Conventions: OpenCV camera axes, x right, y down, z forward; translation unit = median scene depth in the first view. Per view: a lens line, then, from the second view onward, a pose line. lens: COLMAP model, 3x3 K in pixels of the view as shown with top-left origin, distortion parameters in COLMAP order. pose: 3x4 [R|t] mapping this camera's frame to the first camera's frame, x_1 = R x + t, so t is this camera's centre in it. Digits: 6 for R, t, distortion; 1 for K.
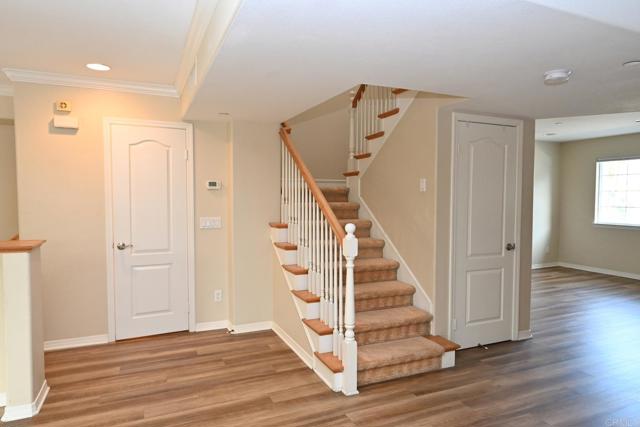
lens RADIAL K [[401.8, 0, 321.3], [0, 401.8, 197.2], [0, 0, 1]] dist [-0.002838, -0.001636]
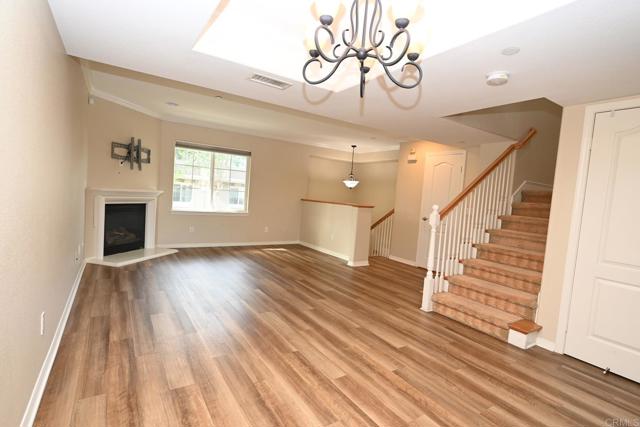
lens RADIAL K [[314.1, 0, 320.0], [0, 314.1, 213.5], [0, 0, 1]] dist [0.002997, 0.000309]
pose [[0.157627, 0.071864, -0.984880, 1.243756], [-0.069975, 0.995654, 0.061451, 0.050360], [0.985016, 0.059231, 0.161970, 0.353744]]
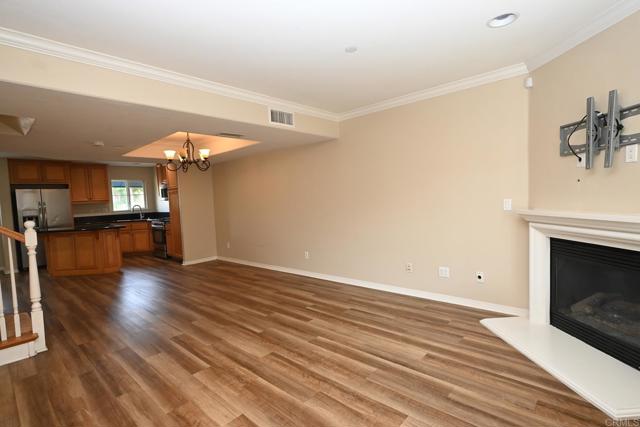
lens RADIAL K [[314.1, 0, 320.0], [0, 314.1, 213.5], [0, 0, 1]] dist [0.002997, 0.000309]
pose [[-0.389936, -0.029770, 0.920361, -1.201562], [0.041271, 0.997908, 0.049764, 0.029519], [-0.919917, 0.057389, -0.387892, 0.536401]]
